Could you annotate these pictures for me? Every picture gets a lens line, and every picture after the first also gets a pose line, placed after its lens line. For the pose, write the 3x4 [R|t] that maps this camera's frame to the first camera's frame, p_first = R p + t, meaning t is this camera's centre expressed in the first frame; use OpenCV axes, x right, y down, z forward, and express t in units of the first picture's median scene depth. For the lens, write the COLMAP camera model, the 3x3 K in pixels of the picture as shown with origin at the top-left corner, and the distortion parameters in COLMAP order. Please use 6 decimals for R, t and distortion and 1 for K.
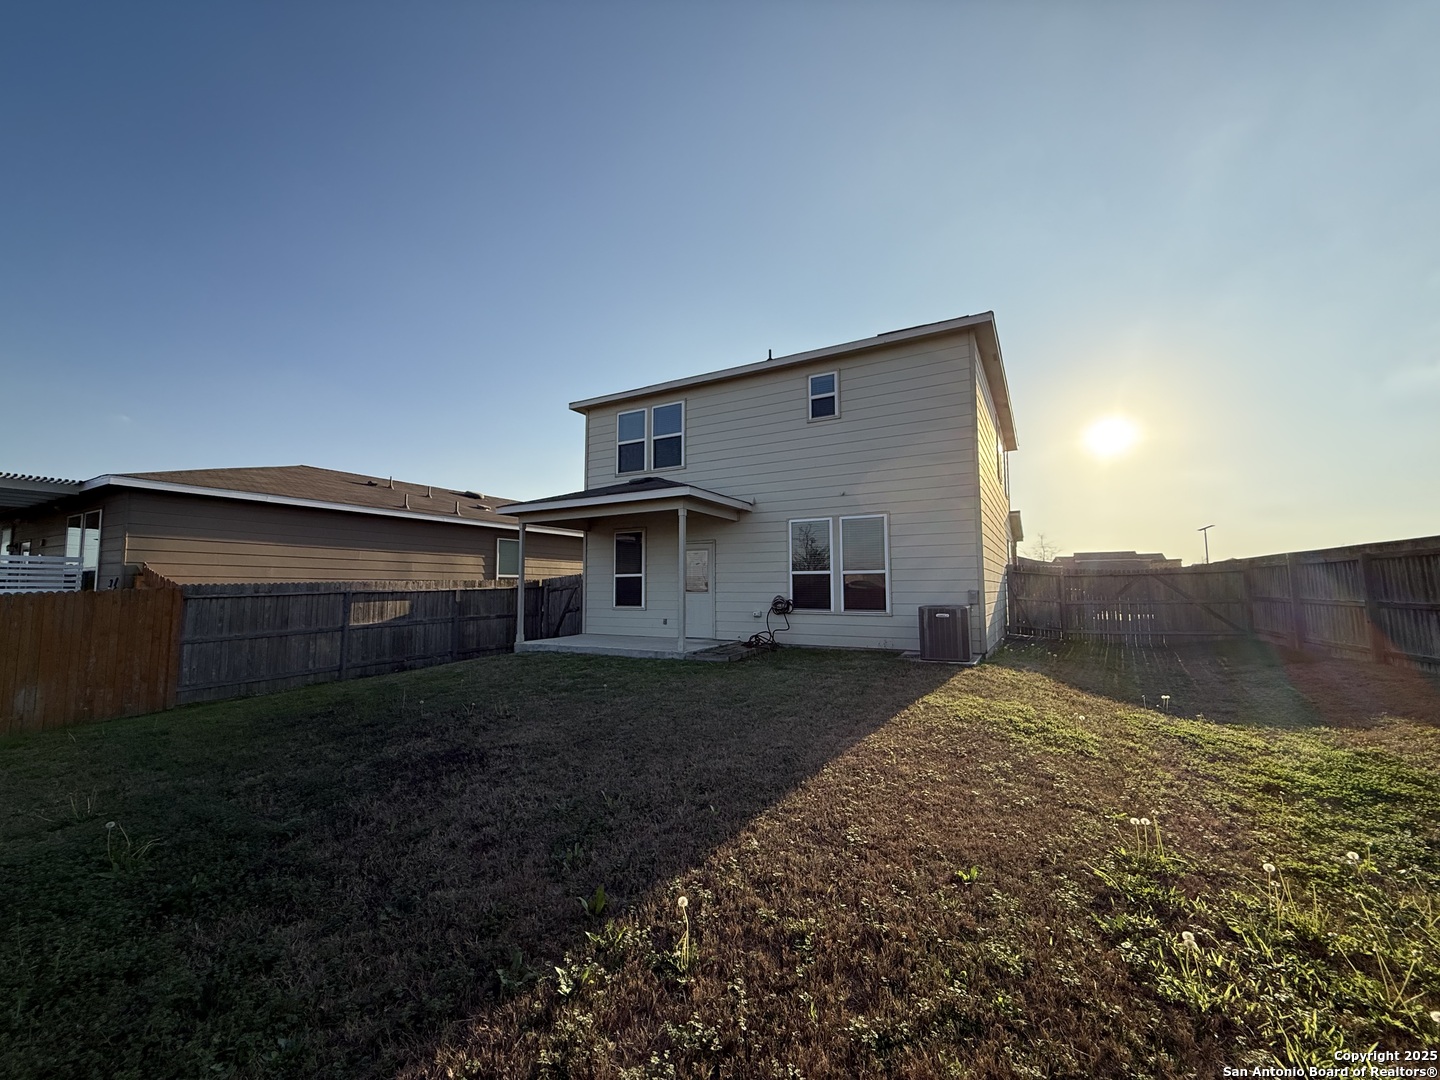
lens RADIAL K [[571.3, 0, 716.9], [0, 571.3, 541.7], [0, 0, 1]] dist [-0.001684, 0.000280]
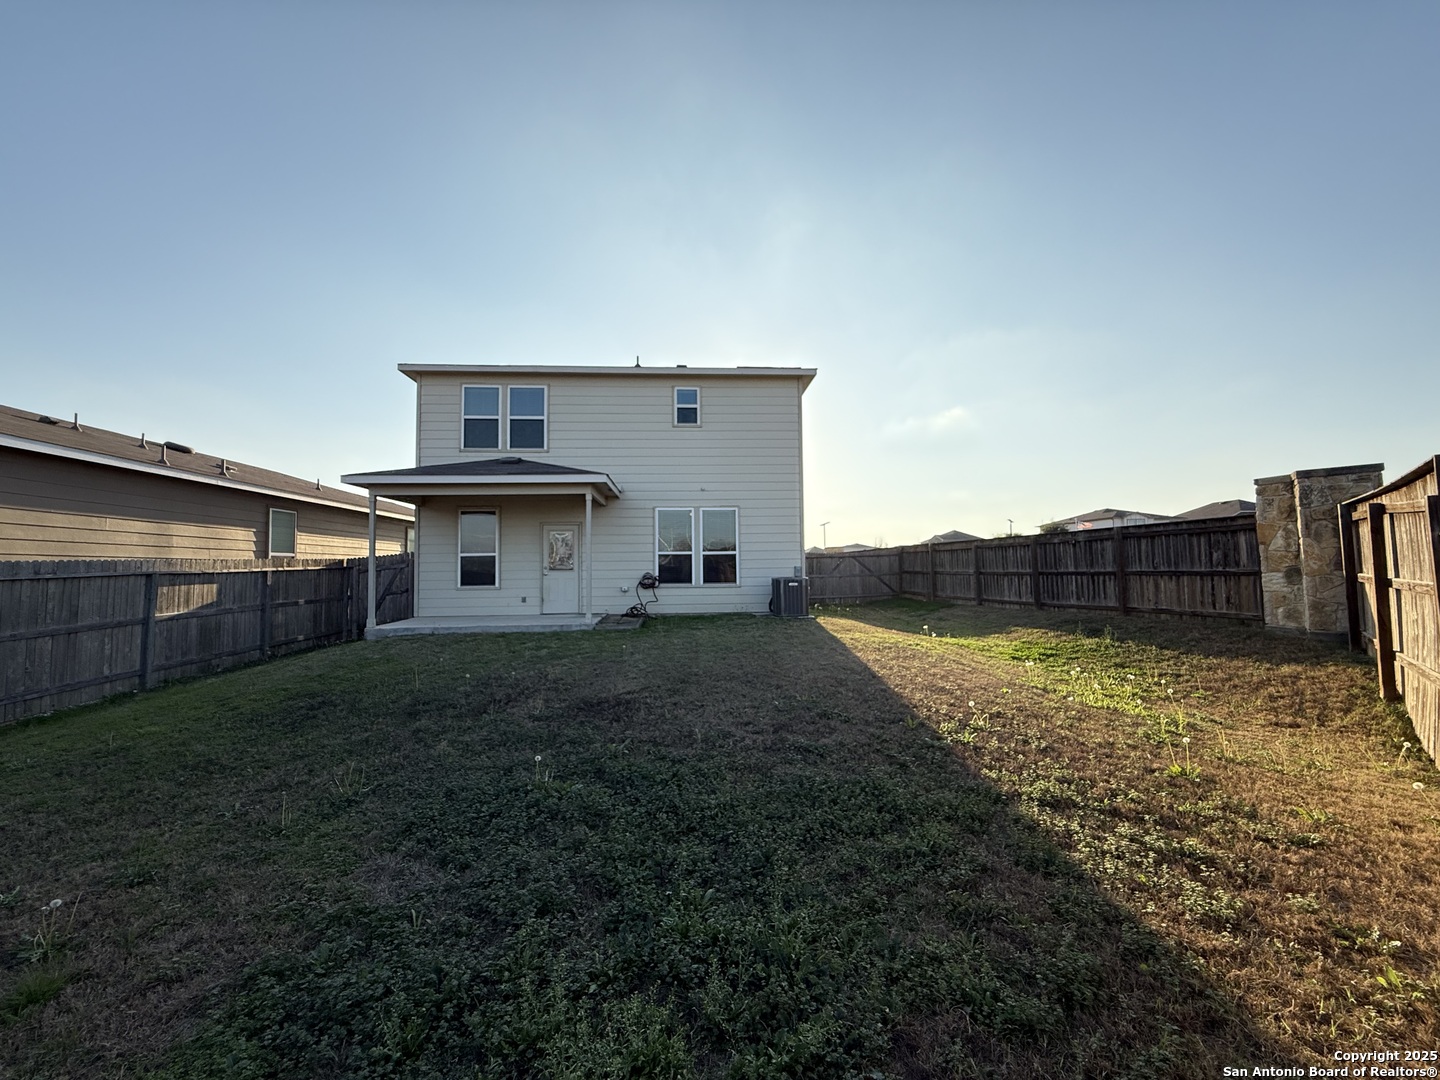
lens RADIAL K [[571.3, 0, 722.2], [0, 571.3, 535.3], [0, 0, 1]] dist [-0.001684, 0.000280]
pose [[0.836694, 0.025189, 0.547091, -0.392389], [-0.035771, 0.999322, 0.008696, 0.003138], [-0.546501, -0.026846, 0.837028, -0.052142]]
